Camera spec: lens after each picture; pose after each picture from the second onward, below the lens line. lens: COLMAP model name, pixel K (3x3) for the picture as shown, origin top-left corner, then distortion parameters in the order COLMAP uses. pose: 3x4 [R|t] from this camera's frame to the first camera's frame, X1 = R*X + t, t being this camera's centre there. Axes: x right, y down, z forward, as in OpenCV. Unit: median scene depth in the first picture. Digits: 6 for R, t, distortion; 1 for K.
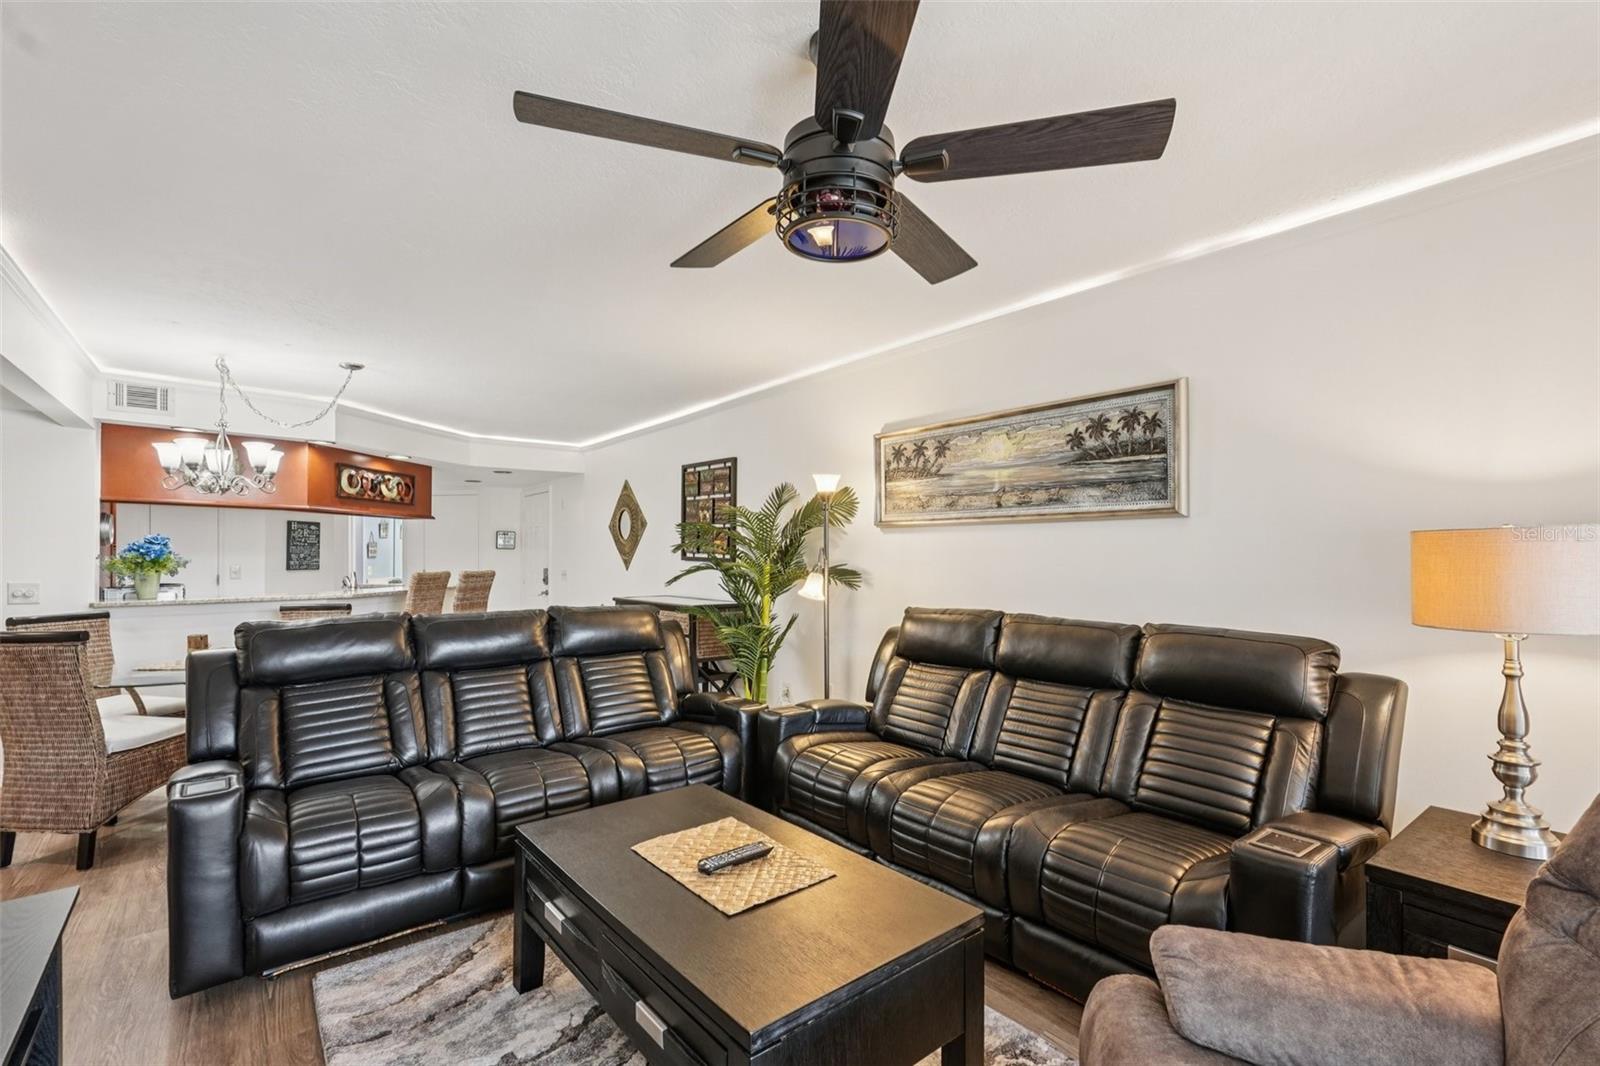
lens RADIAL K [[722.9, 0, 803.0], [0, 722.9, 553.5], [0, 0, 1]] dist [-0.008390, 0.007036]
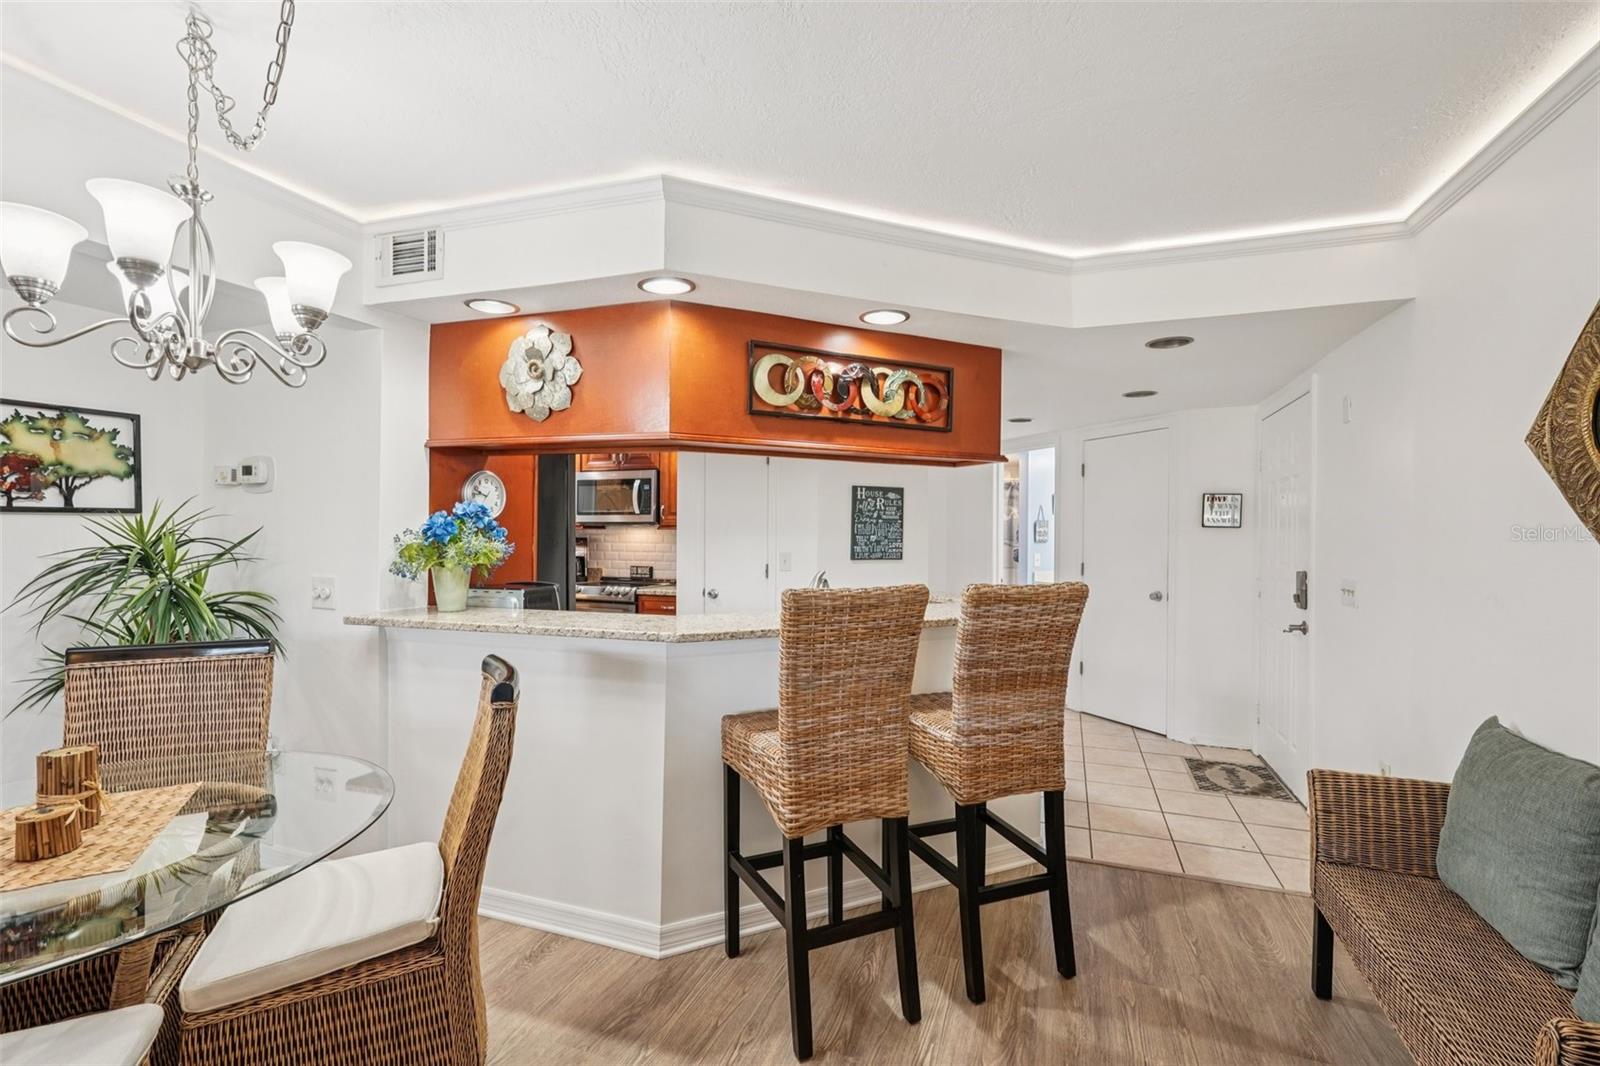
lens RADIAL K [[706.4, 0, 803.0], [0, 706.4, 537.0], [0, 0, 1]] dist [-0.002372, 0.000082]
pose [[0.527231, 0.003828, -0.849713, -0.393710], [-0.003737, 0.999991, 0.002186, 0.001883], [0.849714, 0.002023, 0.527240, 1.328073]]
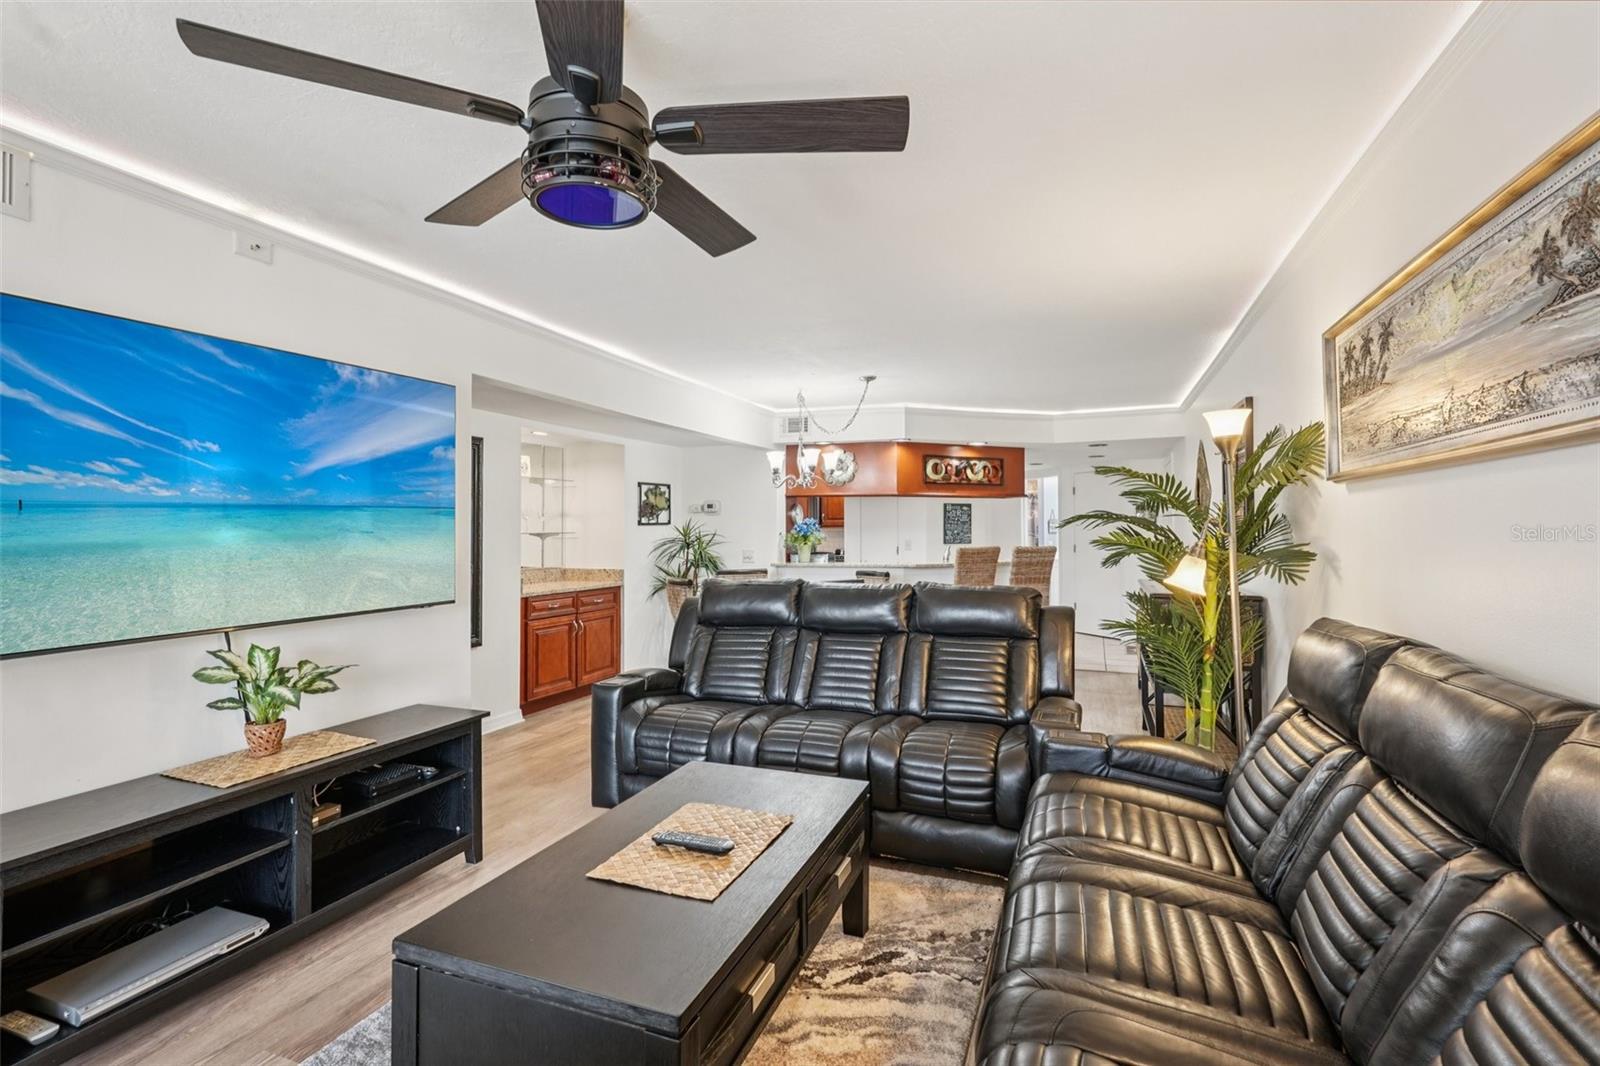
lens RADIAL K [[715.5, 0, 800.0], [0, 715.5, 533.0], [0, 0, 1]] dist [-0.008801, 0.000415]
pose [[0.496177, -0.000114, -0.868221, 0.483898], [0.006314, 0.999974, 0.003477, -0.001460], [0.868198, -0.007207, 0.496165, 0.386363]]
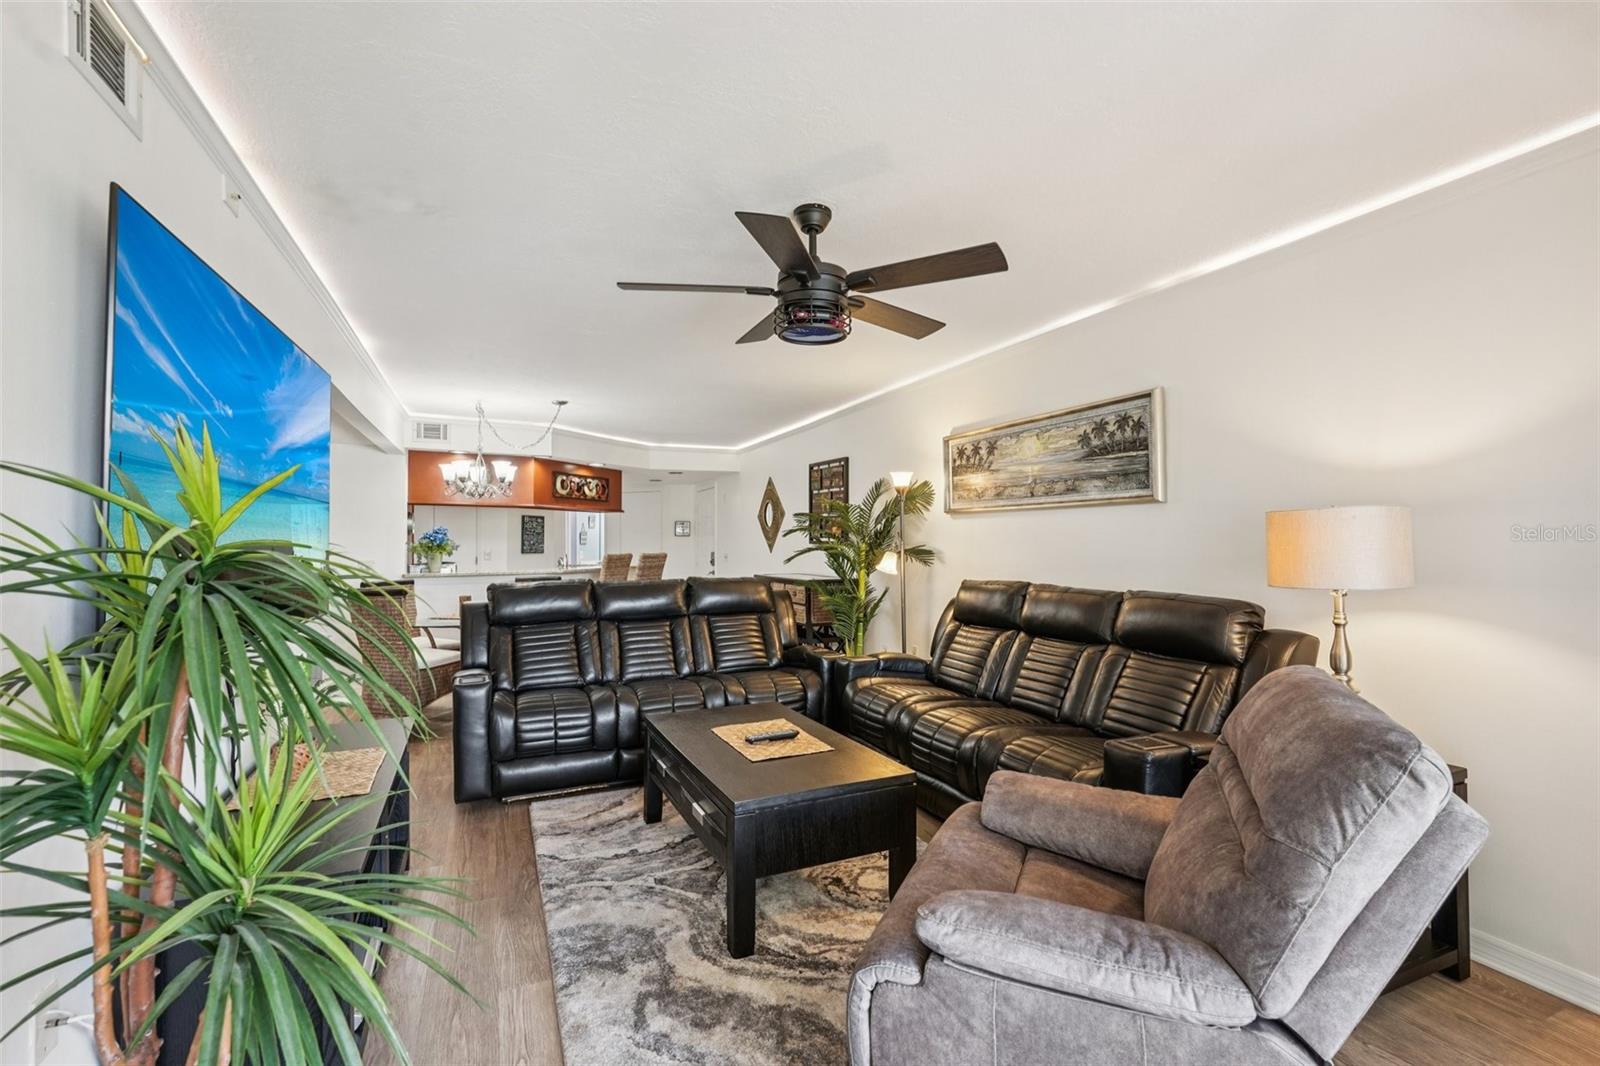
lens RADIAL K [[715.5, 0, 800.0], [0, 715.5, 533.0], [0, 0, 1]] dist [-0.008801, 0.000415]
pose [[0.967497, -0.008700, -0.252733, 0.202509], [0.006044, 0.999918, -0.011285, 0.008350], [0.252810, 0.009391, 0.967470, -0.253843]]
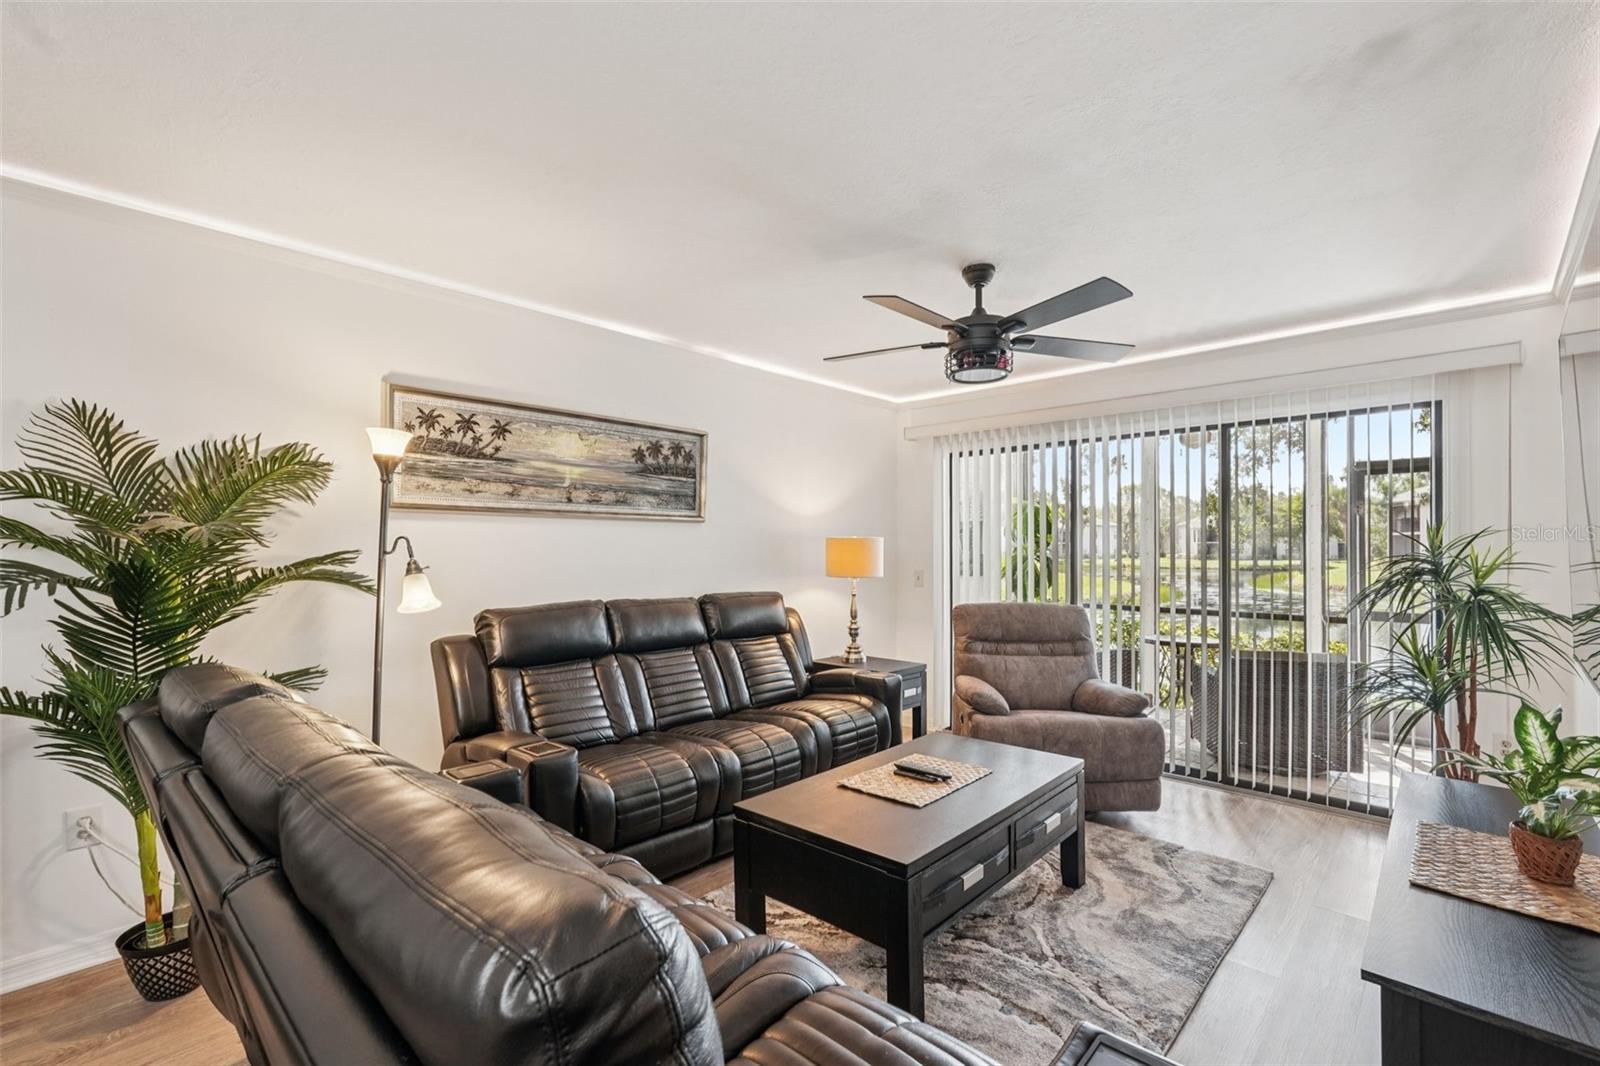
lens RADIAL K [[711.7, 0, 805.8], [0, 711.7, 540.3], [0, 0, 1]] dist [-0.006926, 0.000306]
pose [[-0.149064, 0.010279, 0.988774, -0.816619], [-0.001756, 0.999942, -0.010659, 0.001771], [-0.988826, -0.003325, -0.149037, 0.834774]]
